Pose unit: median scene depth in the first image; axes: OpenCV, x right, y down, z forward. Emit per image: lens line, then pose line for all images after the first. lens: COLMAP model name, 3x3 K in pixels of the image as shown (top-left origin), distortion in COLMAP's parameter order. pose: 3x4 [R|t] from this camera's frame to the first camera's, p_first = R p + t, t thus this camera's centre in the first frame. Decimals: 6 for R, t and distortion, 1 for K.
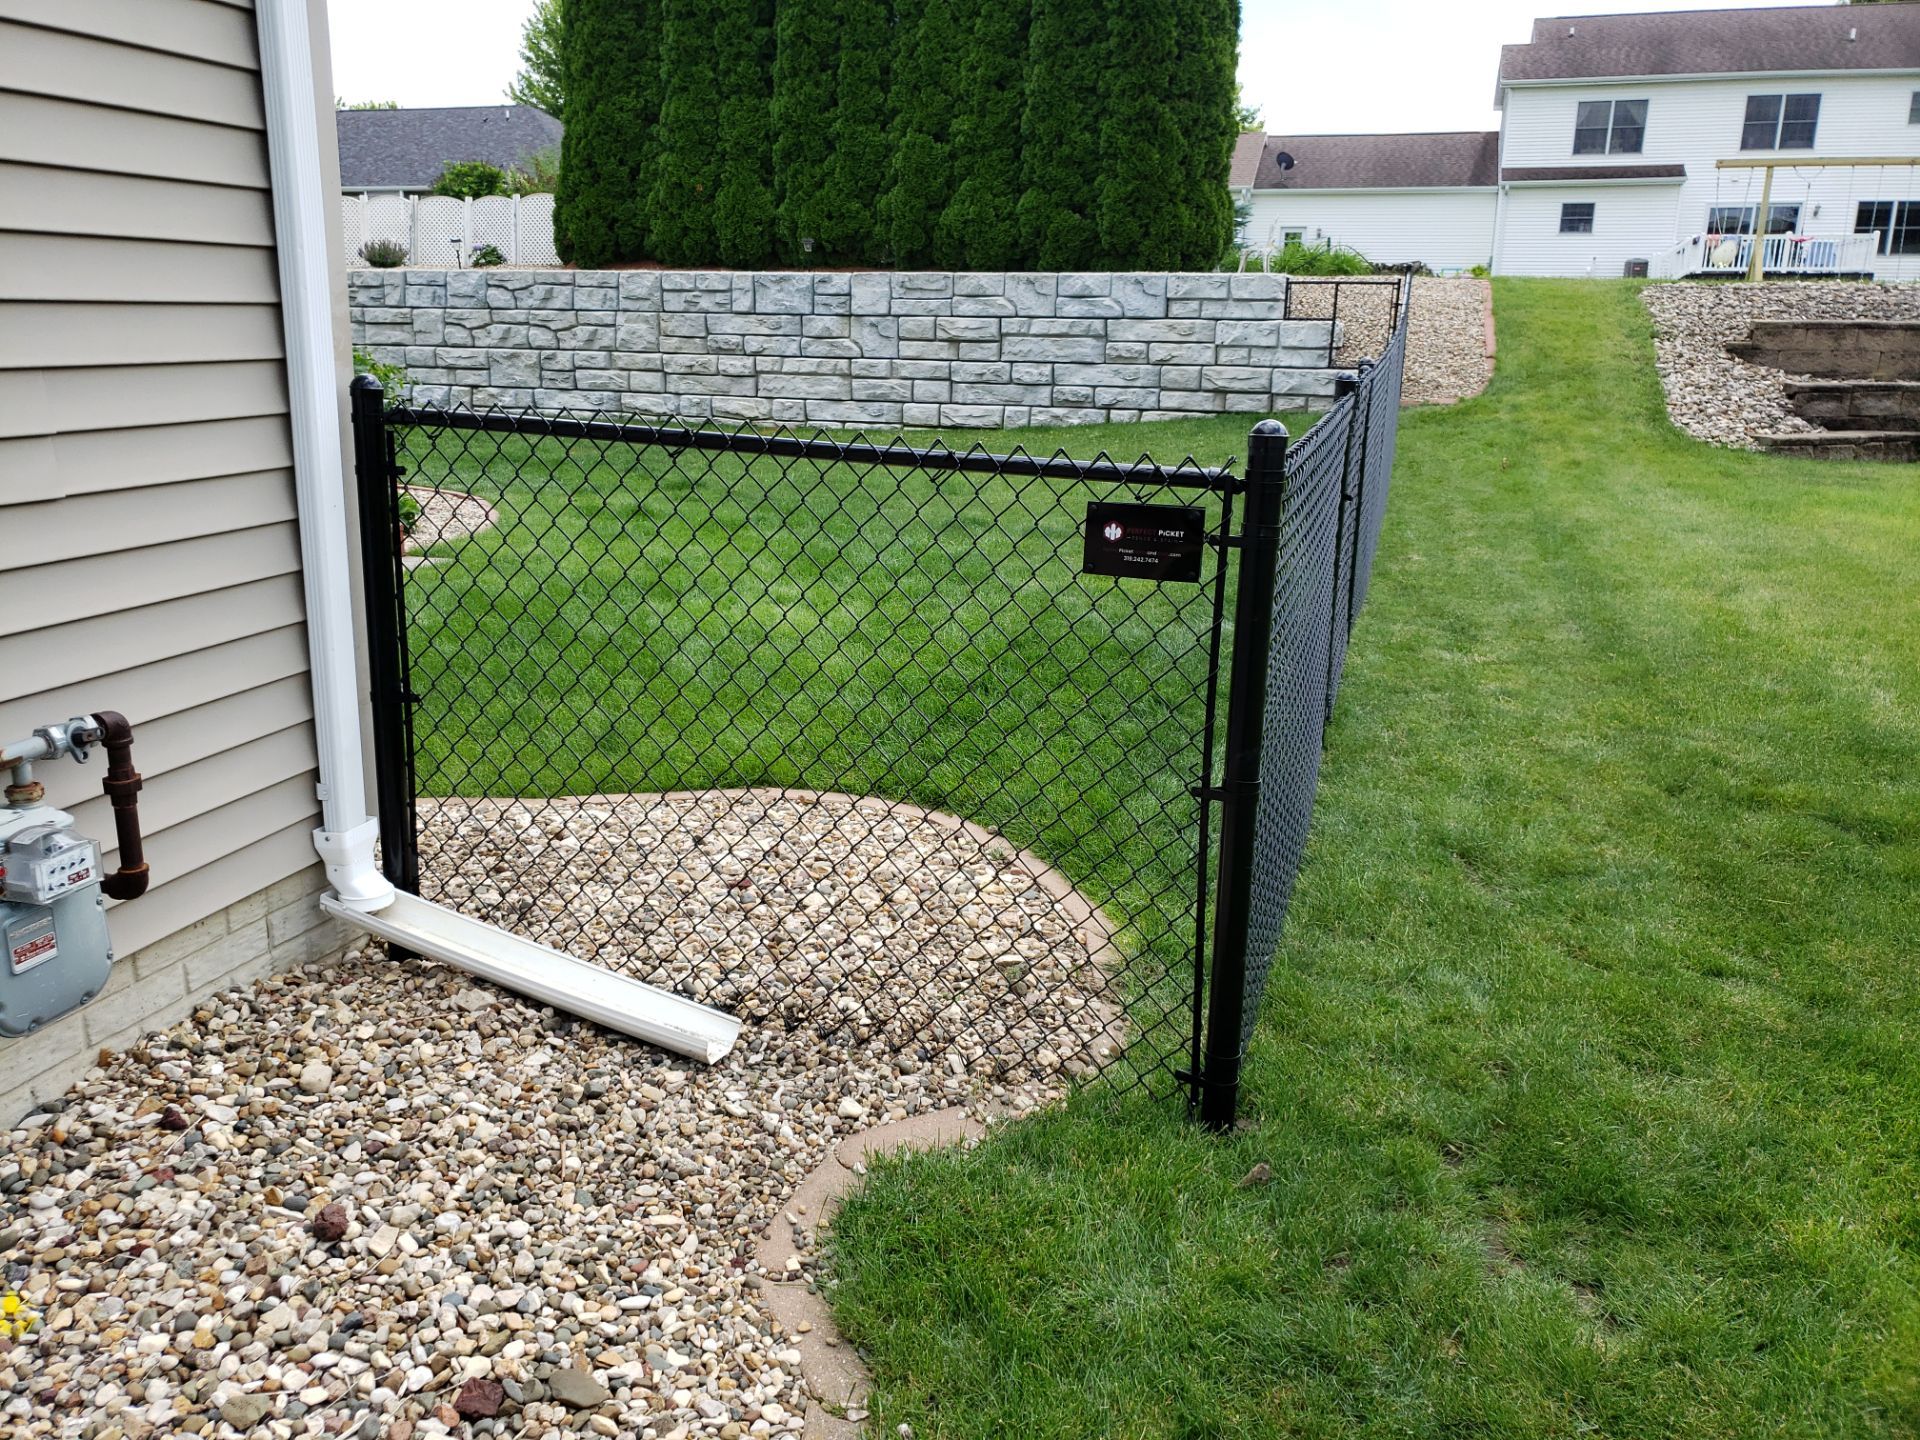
lens RADIAL K [[1504.1, 0, 941.1], [0, 1504.1, 718.0], [0, 0, 1]] dist [0.029814, -0.002086]
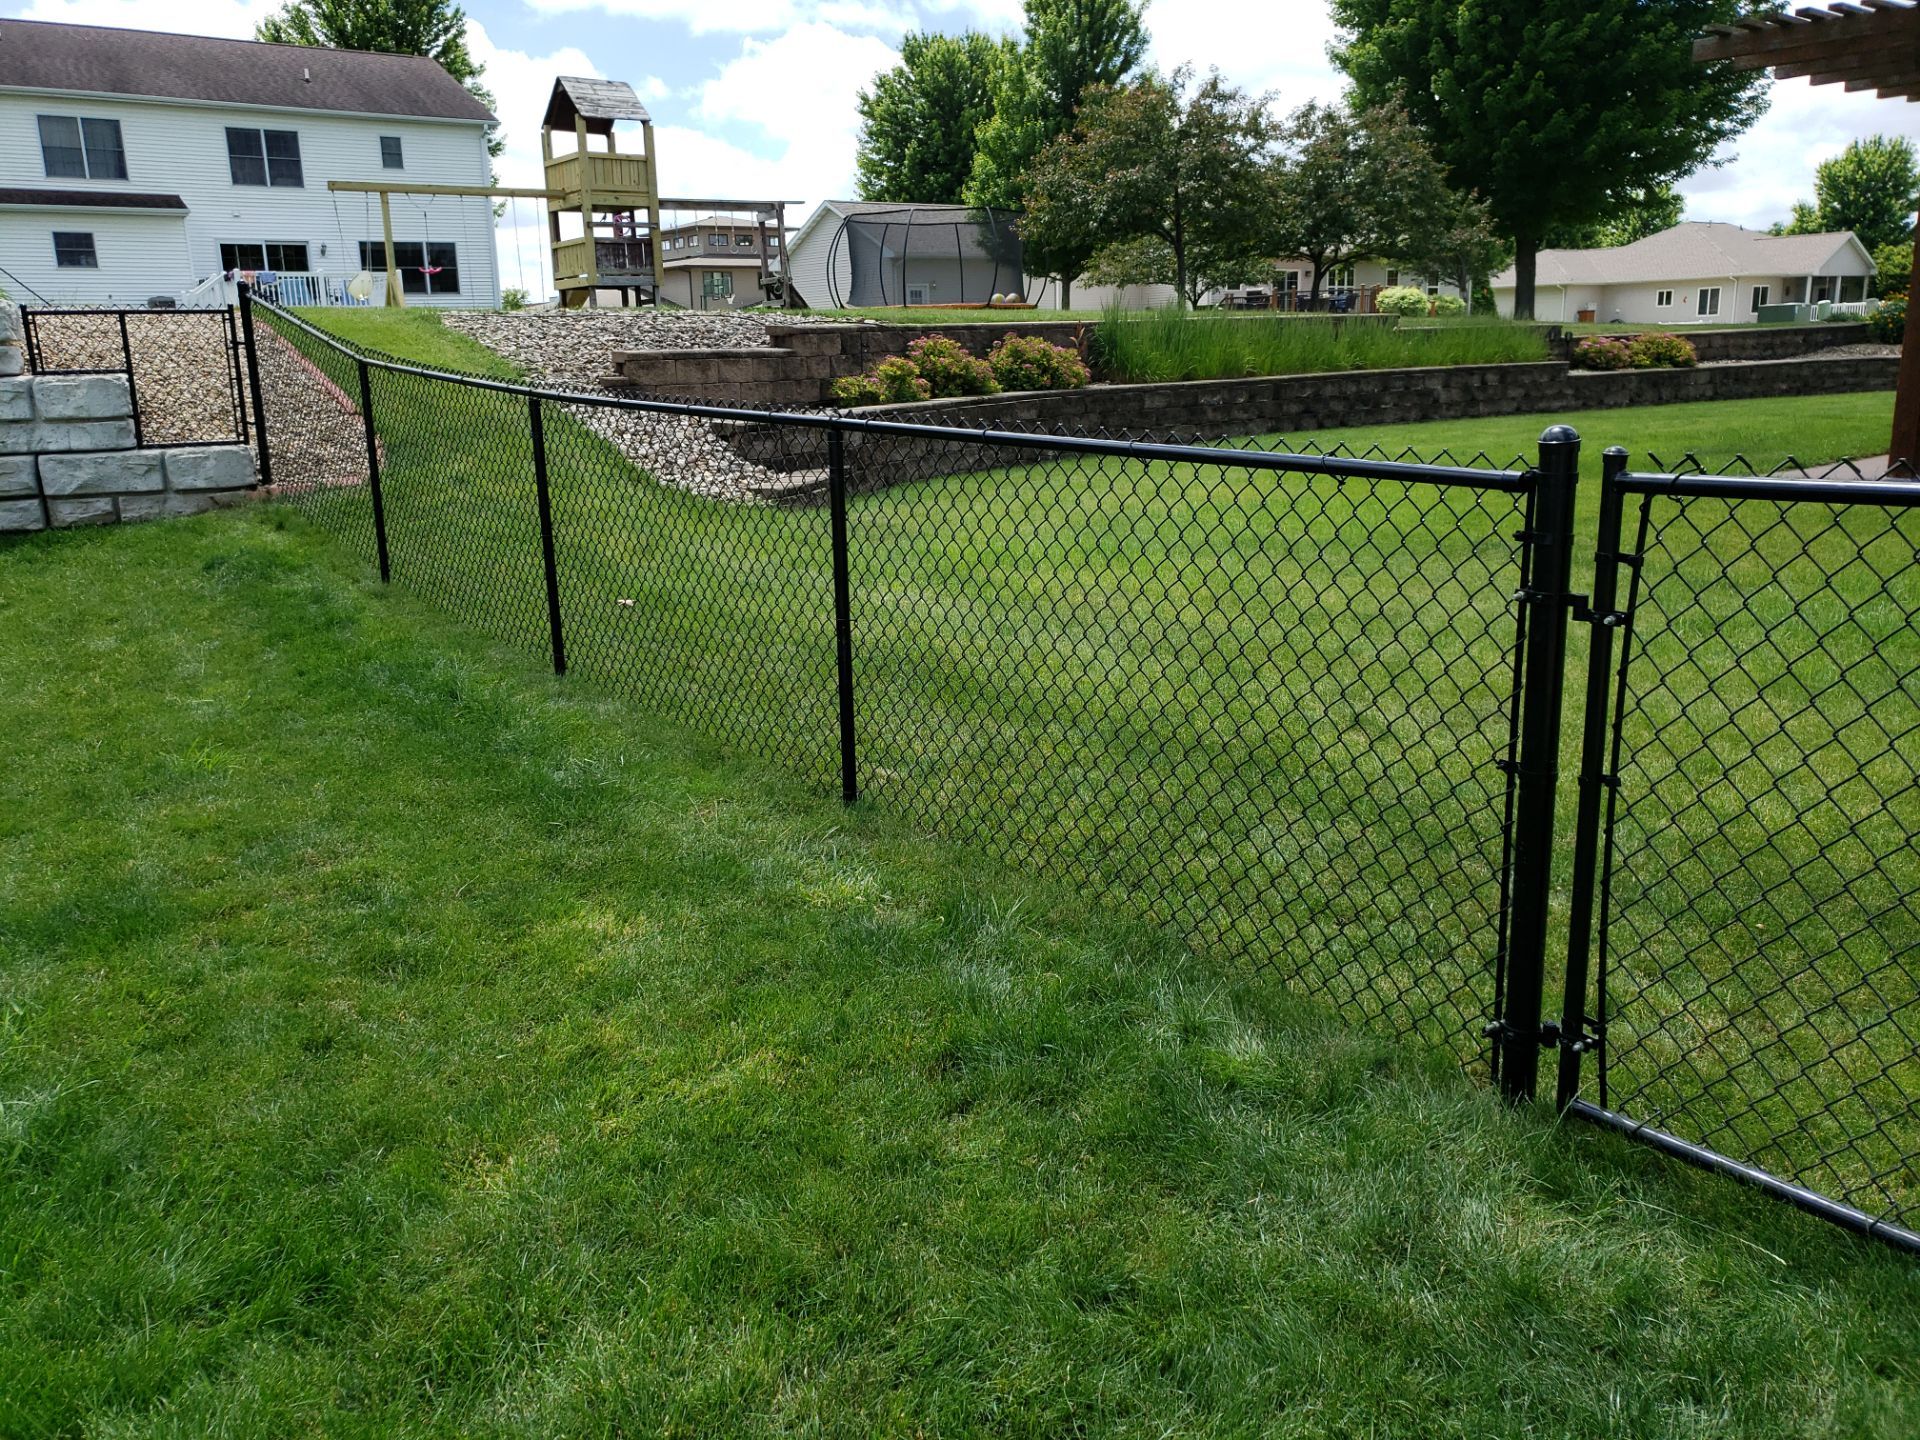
lens RADIAL K [[1540.2, 0, 922.4], [0, 1540.2, 696.4], [0, 0, 1]] dist [0.015074, 0.024070]
pose [[0.608822, -0.209577, 0.765123, -0.048370], [0.243800, 0.967227, 0.070940, -0.082507], [-0.754915, 0.143347, 0.639964, 0.301086]]
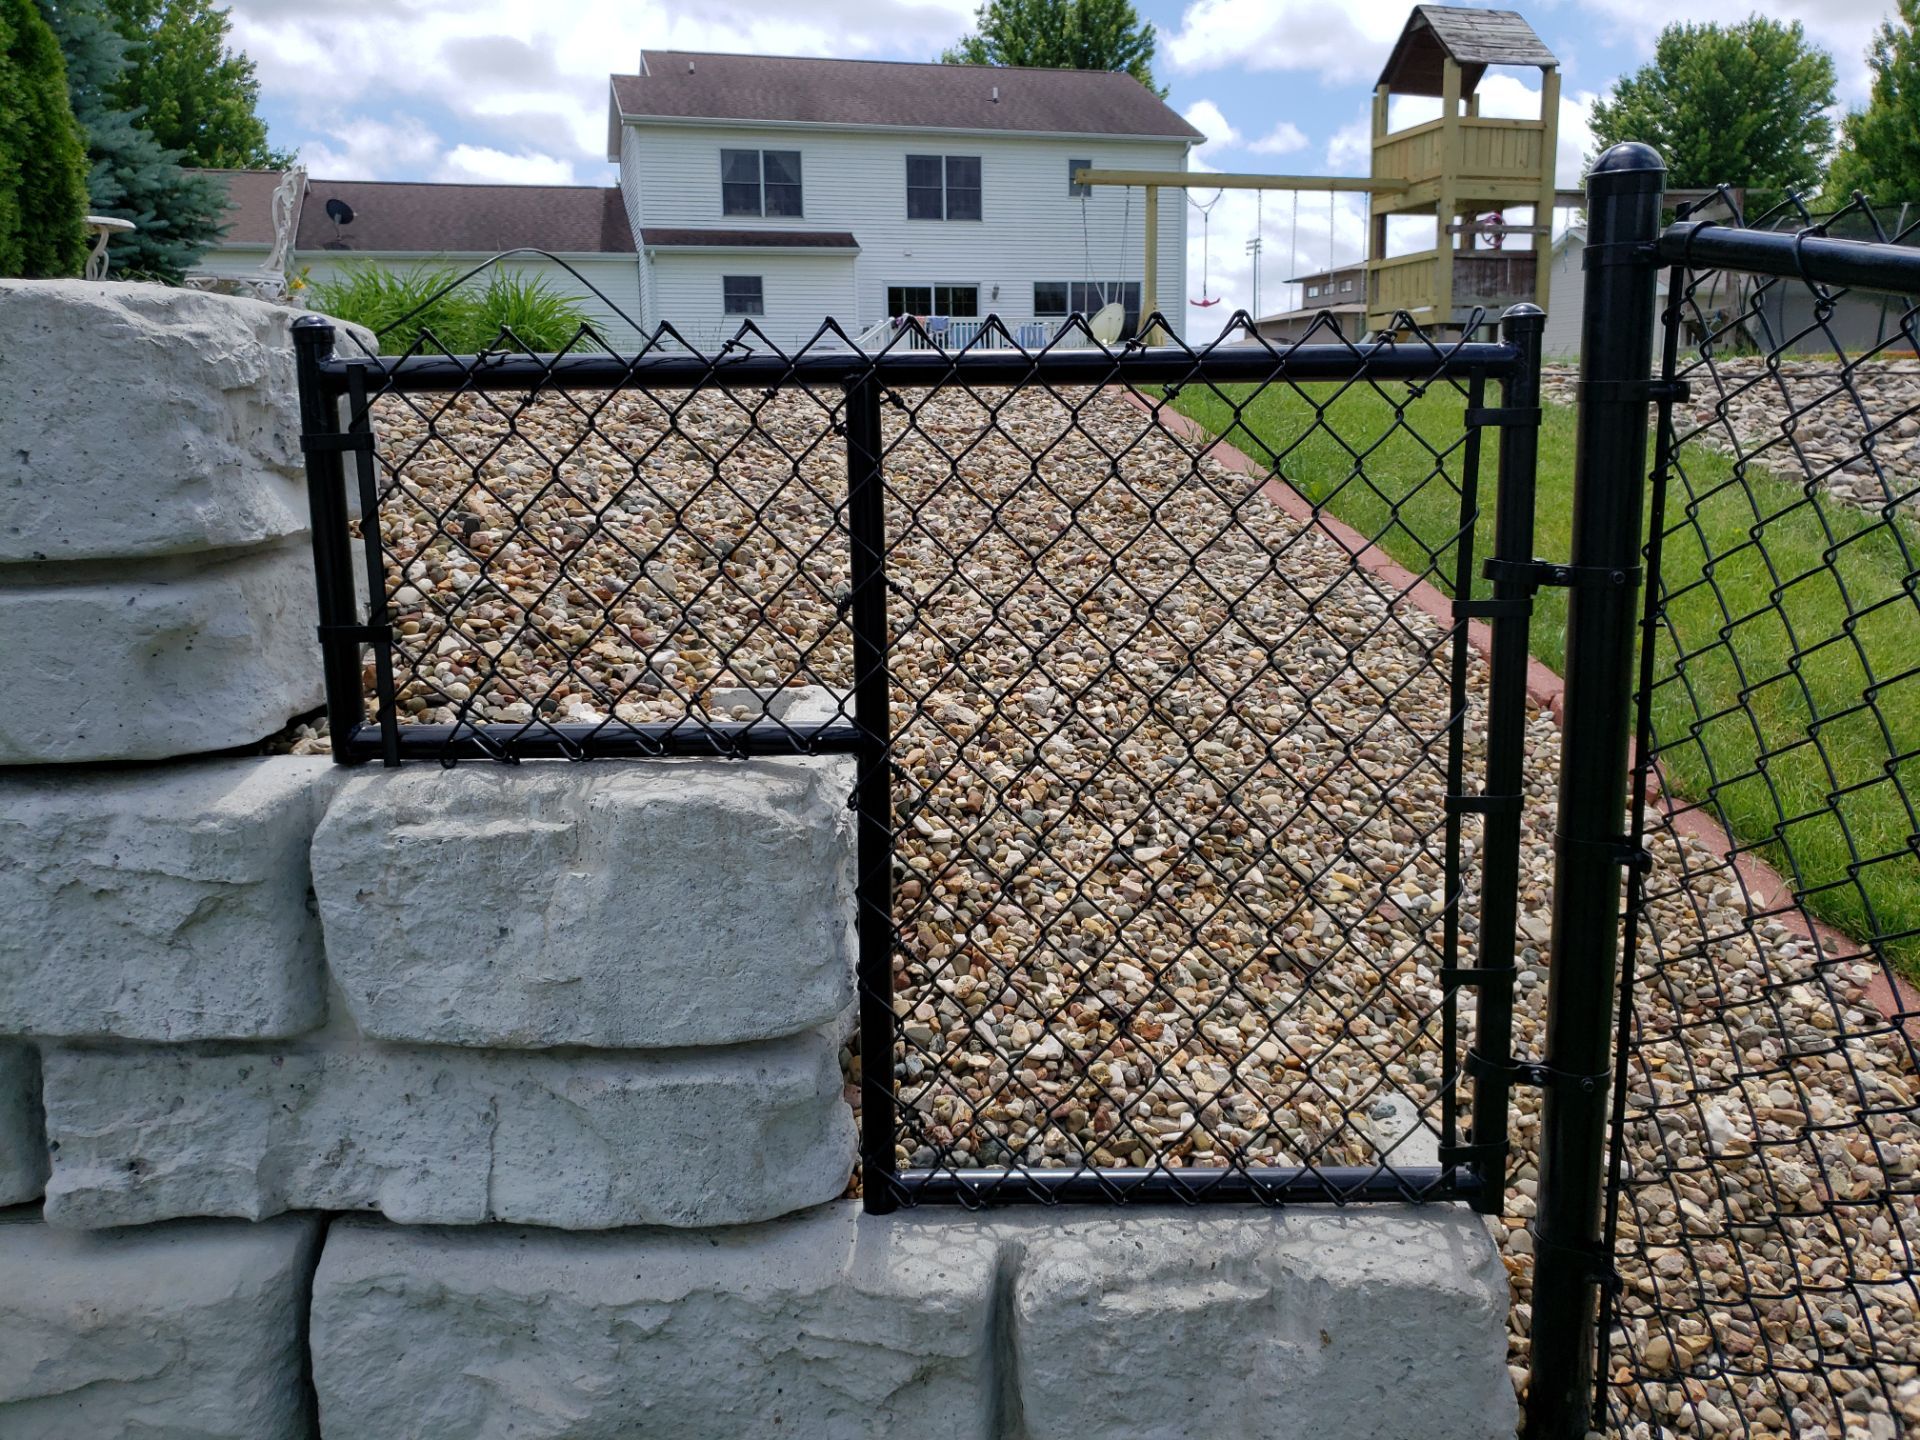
lens RADIAL K [[1590.4, 0, 960.0], [0, 1590.4, 720.0], [0, 0, 1]] dist [0.020499, 0.006126]
pose [[0.846070, -0.130208, 0.516925, 0.175399], [0.166193, 0.985808, -0.023699, -0.216812], [-0.506504, 0.105961, 0.855702, 0.752731]]
